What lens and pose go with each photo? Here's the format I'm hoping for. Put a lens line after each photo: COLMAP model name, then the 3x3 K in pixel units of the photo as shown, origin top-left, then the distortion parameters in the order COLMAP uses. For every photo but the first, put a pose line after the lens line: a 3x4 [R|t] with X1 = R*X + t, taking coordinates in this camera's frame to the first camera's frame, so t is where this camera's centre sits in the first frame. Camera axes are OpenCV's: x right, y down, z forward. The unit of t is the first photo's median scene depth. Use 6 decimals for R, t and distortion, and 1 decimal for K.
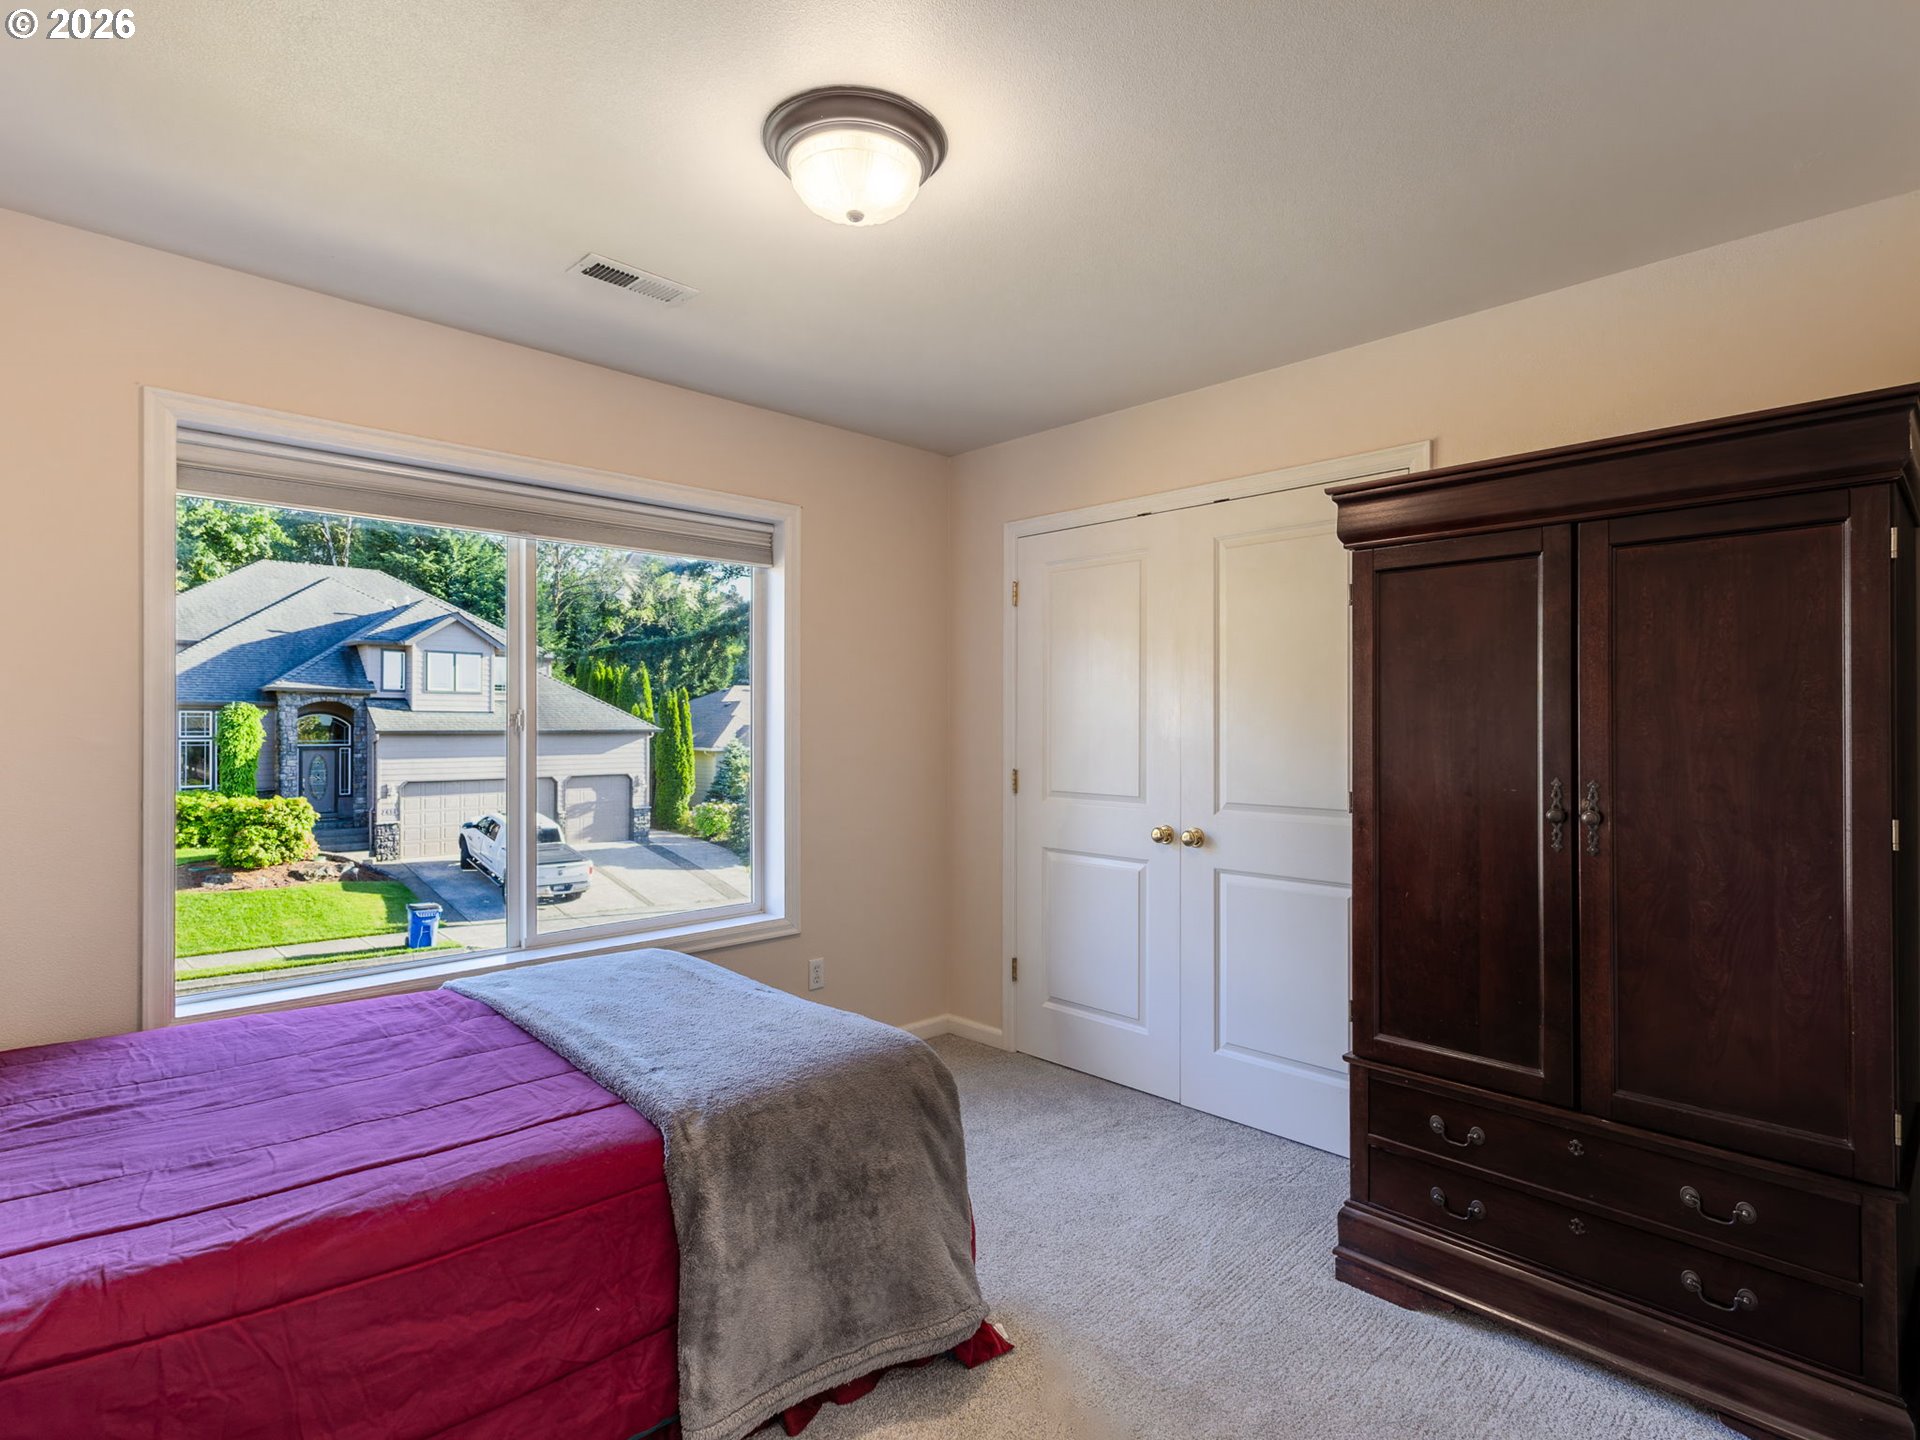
lens RADIAL K [[982.7, 0, 962.0], [0, 982.7, 724.6], [0, 0, 1]] dist [-0.000523, -0.000202]
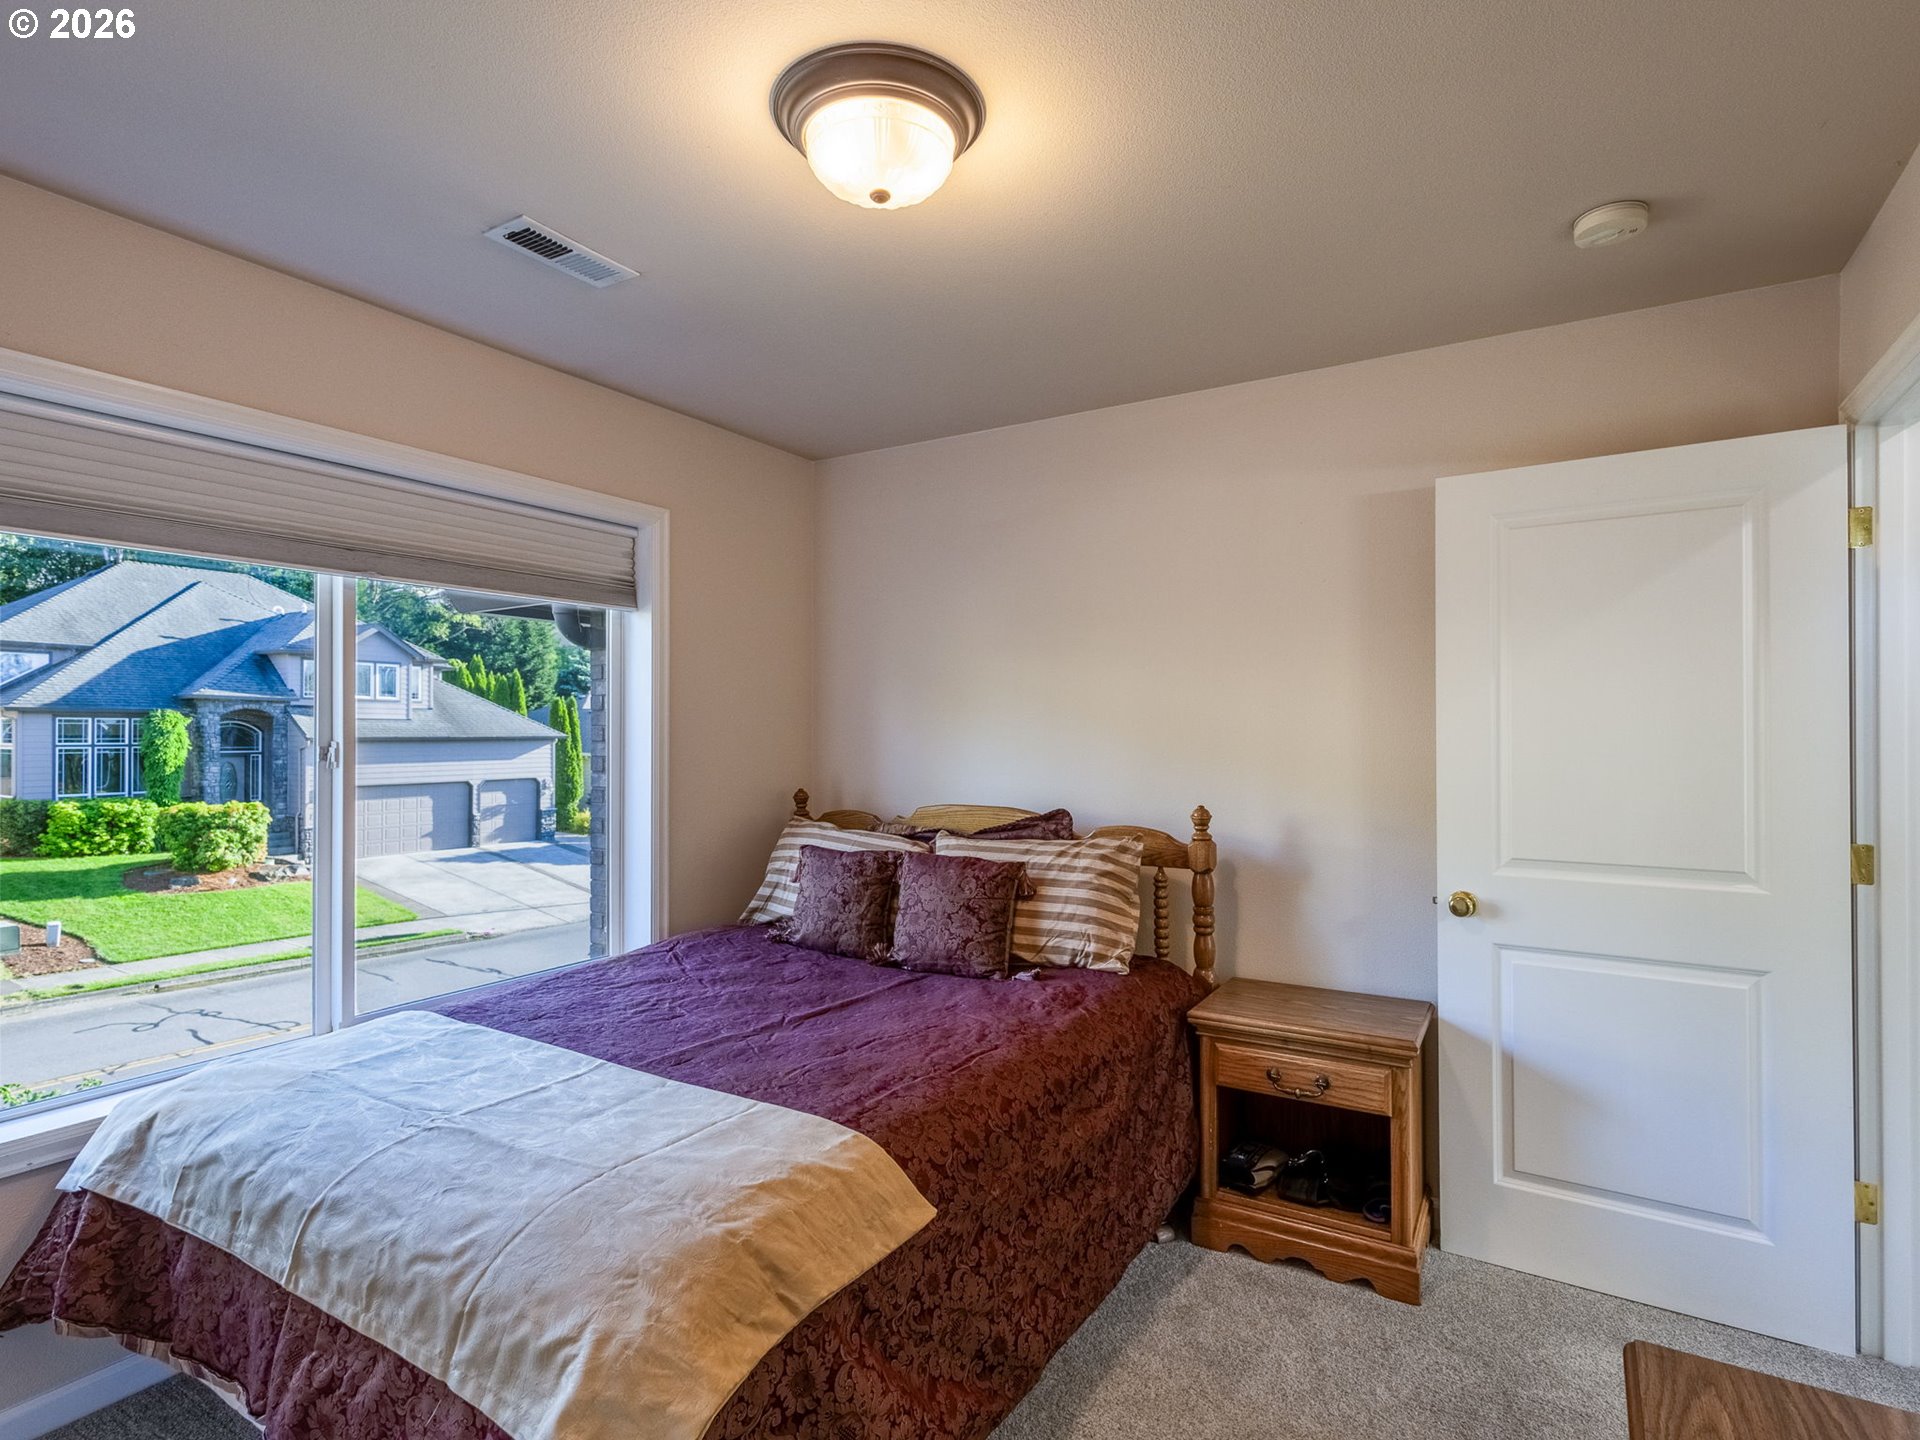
lens RADIAL K [[982.7, 0, 959.5], [0, 982.7, 724.7], [0, 0, 1]] dist [-0.000523, -0.000202]
pose [[0.970139, 0.001995, 0.242543, -0.175400], [-0.000714, 0.999985, -0.005369, -0.002245], [-0.242550, 0.005035, 0.970126, -0.162735]]
